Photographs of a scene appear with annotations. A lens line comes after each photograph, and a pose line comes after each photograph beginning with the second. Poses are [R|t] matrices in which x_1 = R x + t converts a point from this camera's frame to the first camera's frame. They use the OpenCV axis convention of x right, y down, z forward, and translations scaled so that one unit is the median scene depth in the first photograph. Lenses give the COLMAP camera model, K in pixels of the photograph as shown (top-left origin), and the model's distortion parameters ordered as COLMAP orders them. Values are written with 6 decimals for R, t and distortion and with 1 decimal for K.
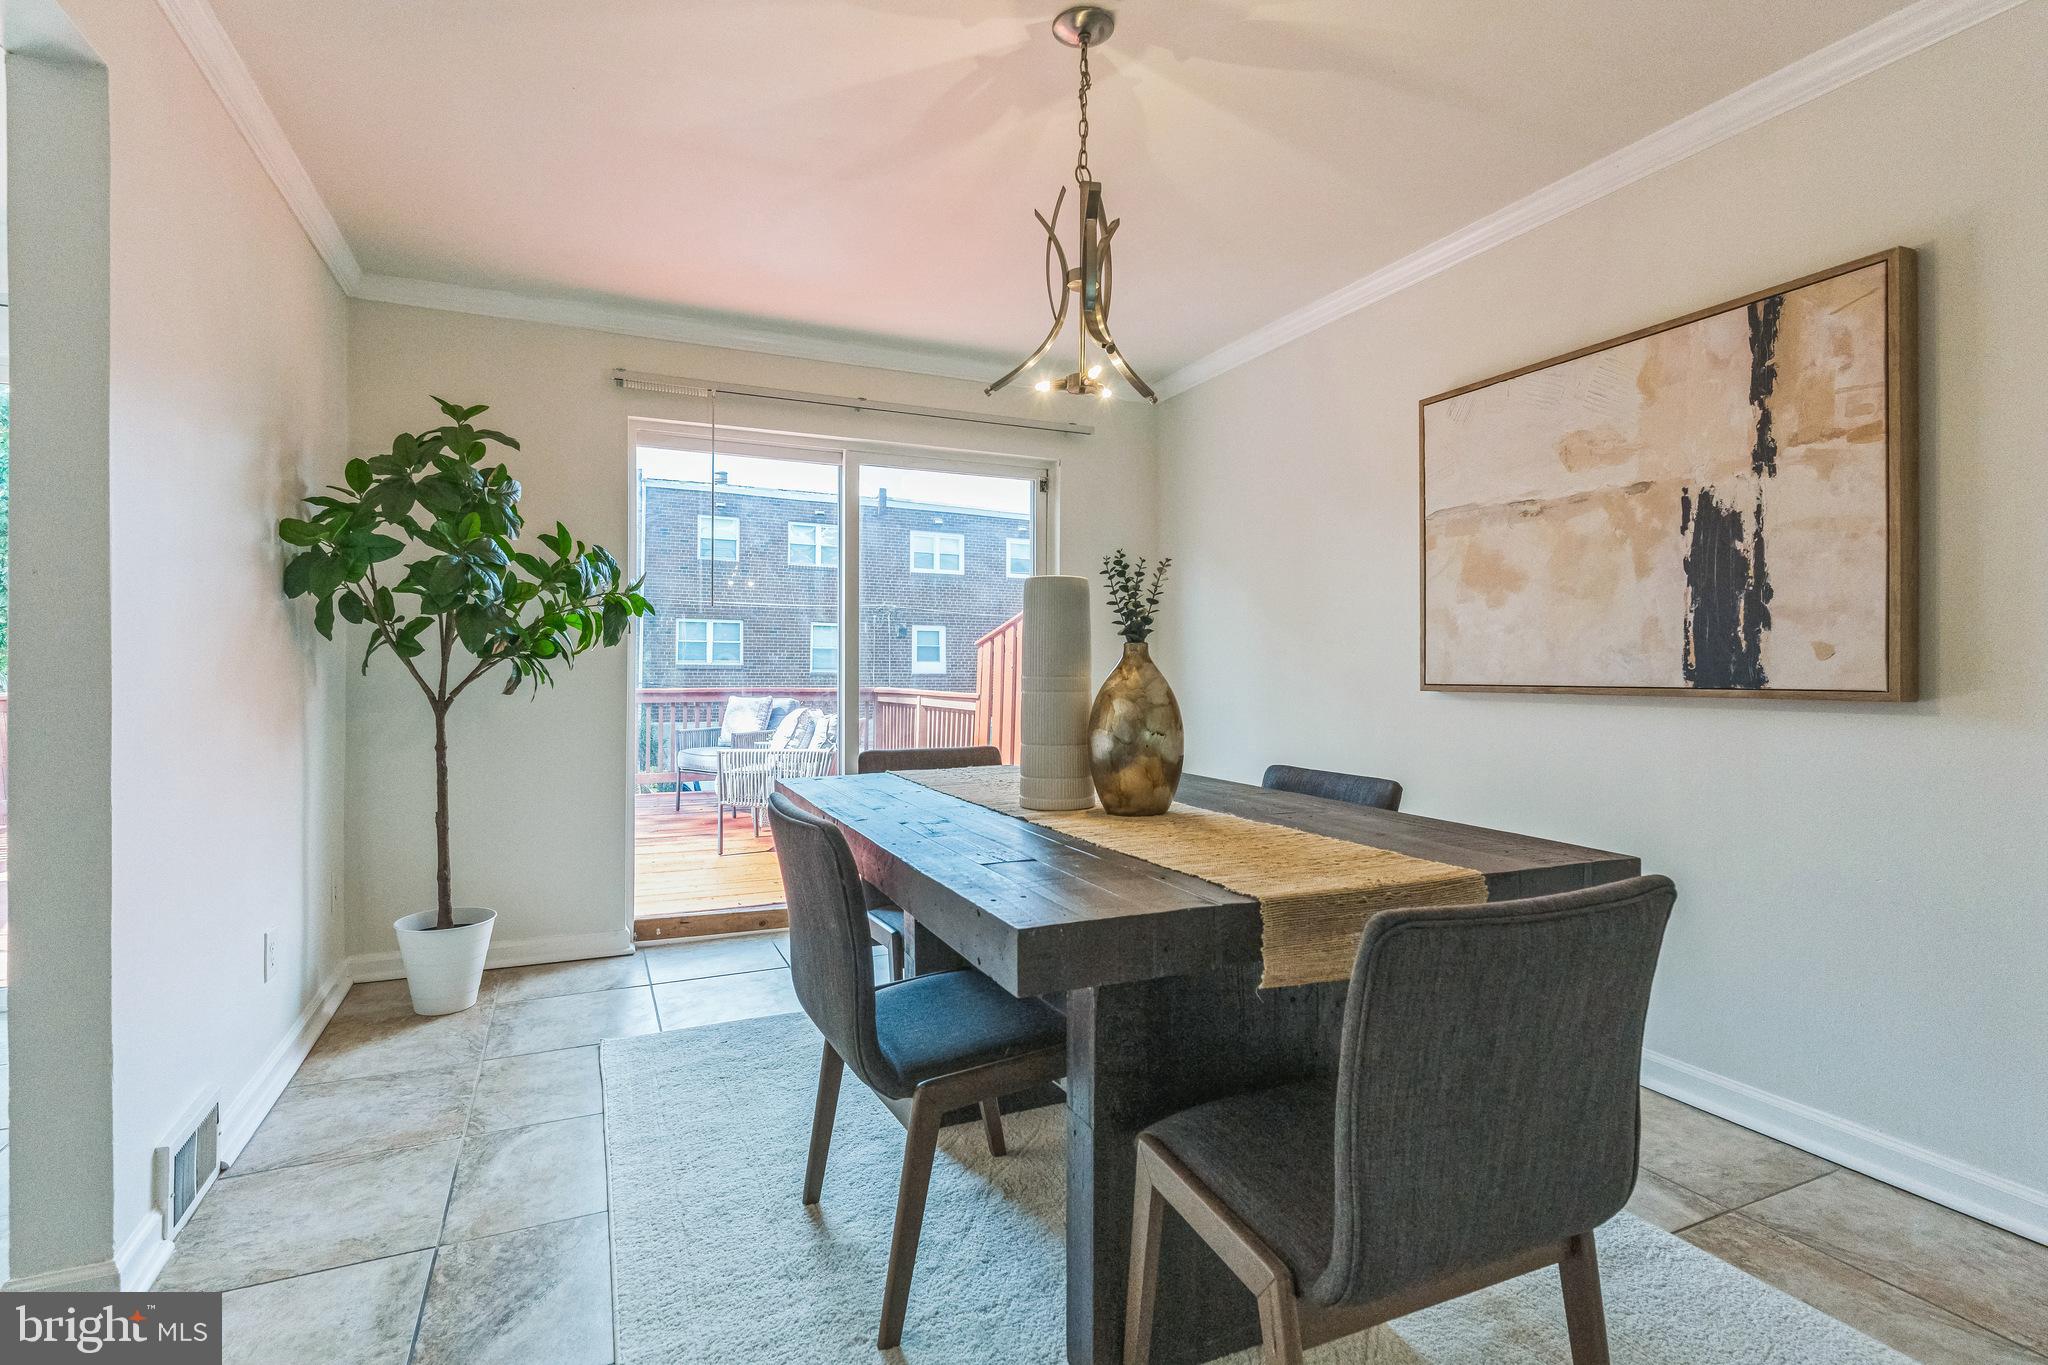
lens RADIAL K [[975.0, 0, 1018.6], [0, 975.0, 667.5], [0, 0, 1]] dist [0.002253, 0.000336]
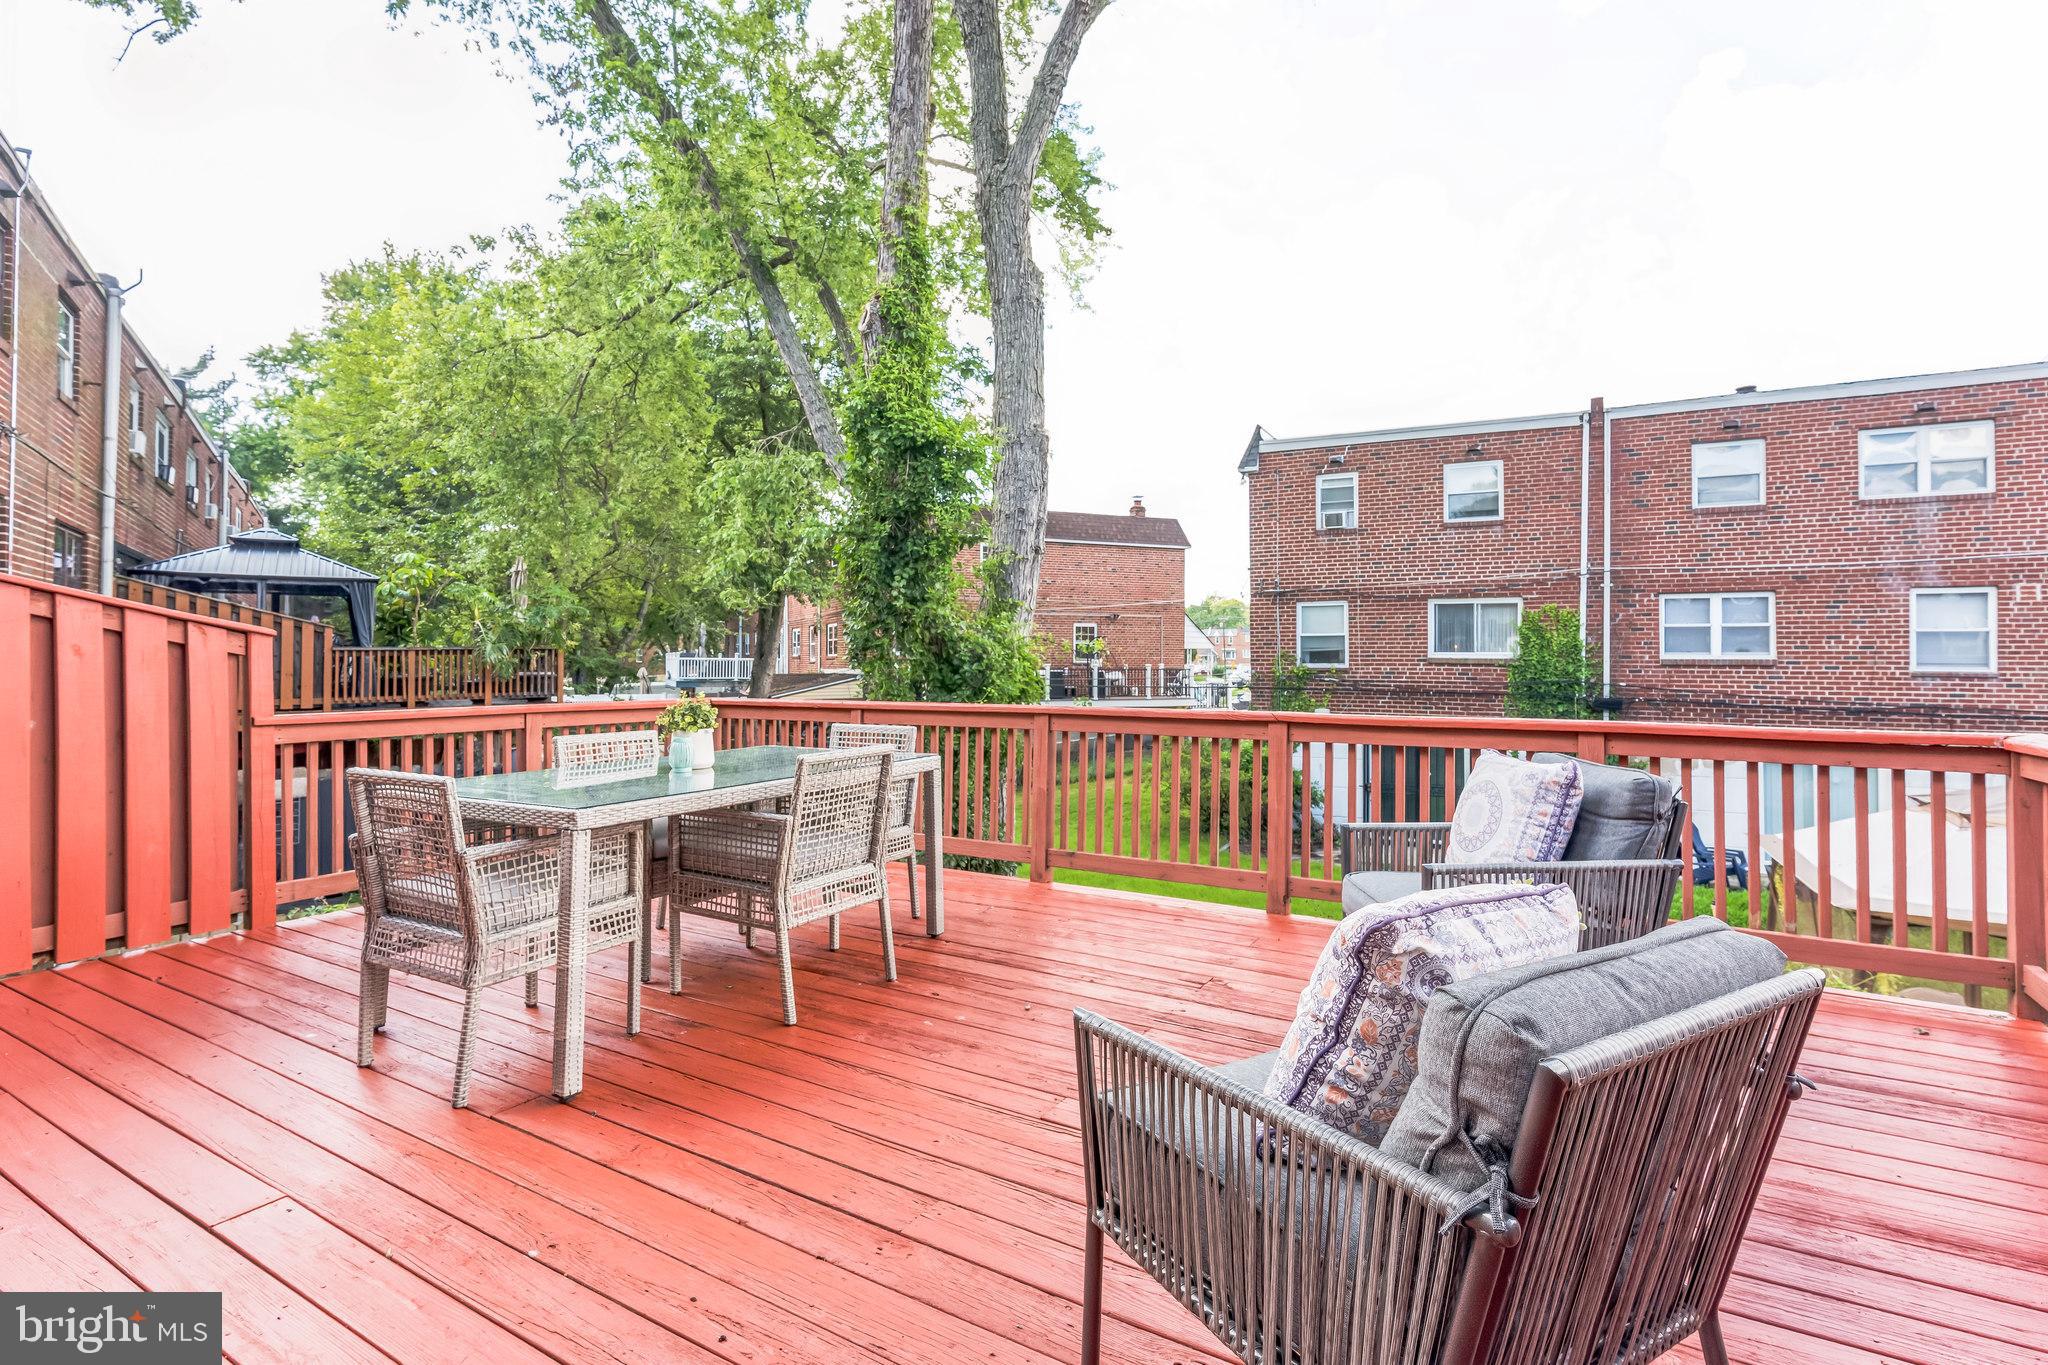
lens RADIAL K [[981.8, 0, 1020.2], [0, 981.8, 655.3], [0, 0, 1]] dist [0.001306, 0.000319]
pose [[0.566973, -0.007505, -0.823702, -0.228341], [0.004129, 0.999972, -0.006268, -0.028906], [0.823726, 0.000153, 0.566988, 2.019491]]
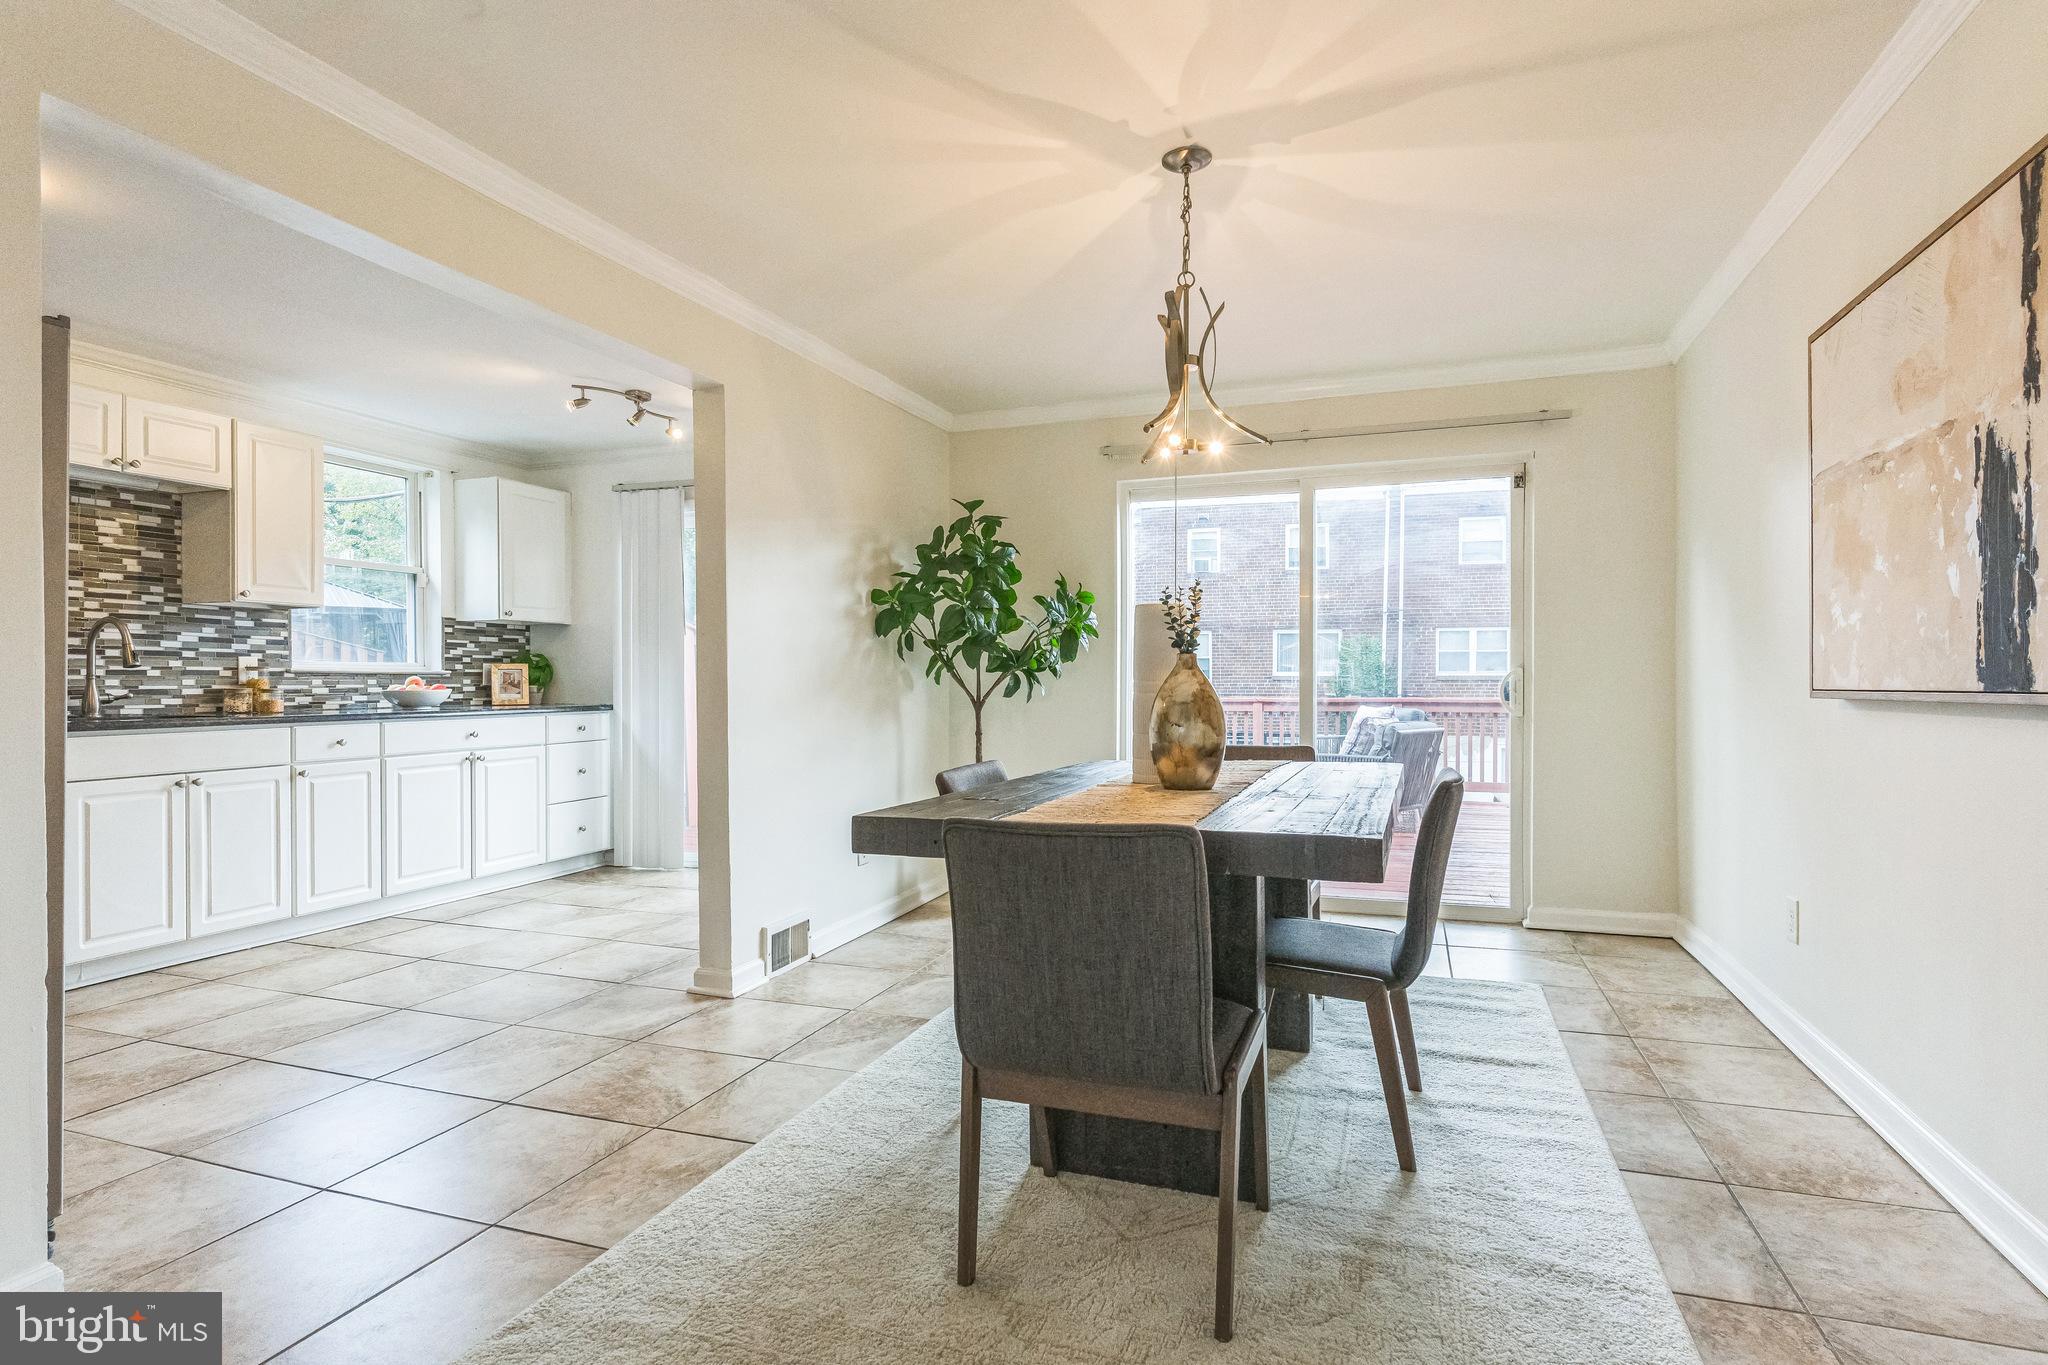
lens RADIAL K [[1031.1, 0, 1044.0], [0, 1031.1, 685.7], [0, 0, 1]] dist [0.002442, 0.000673]
pose [[0.724101, -0.003588, -0.689685, 0.710193], [0.007574, 0.999968, 0.002750, 0.008545], [0.689653, -0.007215, 0.724105, -0.071031]]
